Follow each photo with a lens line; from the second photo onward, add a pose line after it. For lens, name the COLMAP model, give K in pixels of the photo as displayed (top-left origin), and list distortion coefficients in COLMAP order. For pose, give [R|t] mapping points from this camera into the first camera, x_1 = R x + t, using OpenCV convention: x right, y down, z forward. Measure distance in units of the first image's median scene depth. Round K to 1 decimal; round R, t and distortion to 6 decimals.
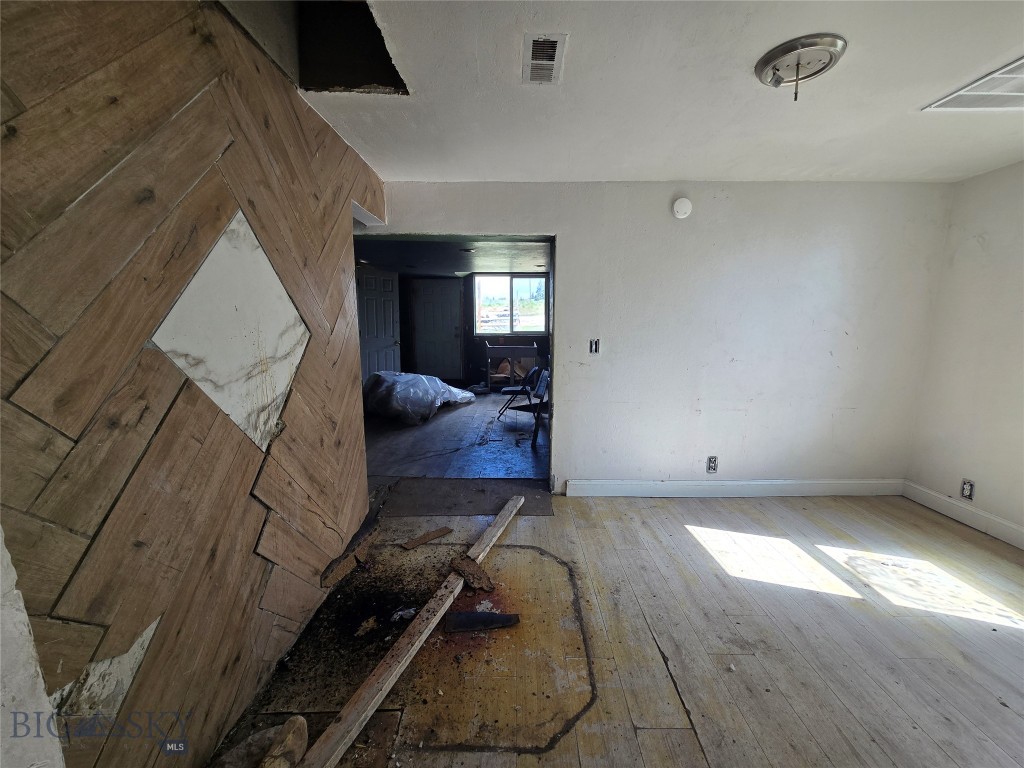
lens RADIAL K [[415.5, 0, 511.8], [0, 415.5, 382.6], [0, 0, 1]] dist [-0.000428, -0.000014]
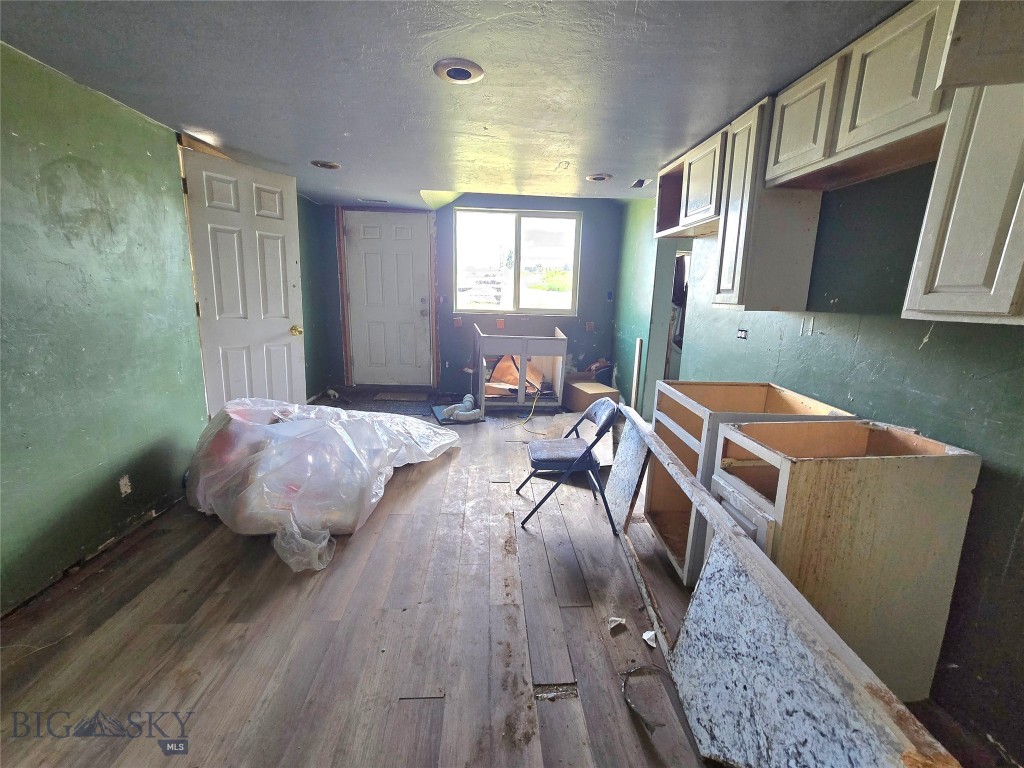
lens RADIAL K [[415.5, 0, 512.0], [0, 415.5, 384.6], [0, 0, 1]] dist [-0.000428, -0.000014]
pose [[0.996437, 0.014416, 0.083105, -0.059810], [-0.020704, 0.996945, 0.075313, -0.063264], [-0.081766, -0.076765, 0.993691, 0.430244]]
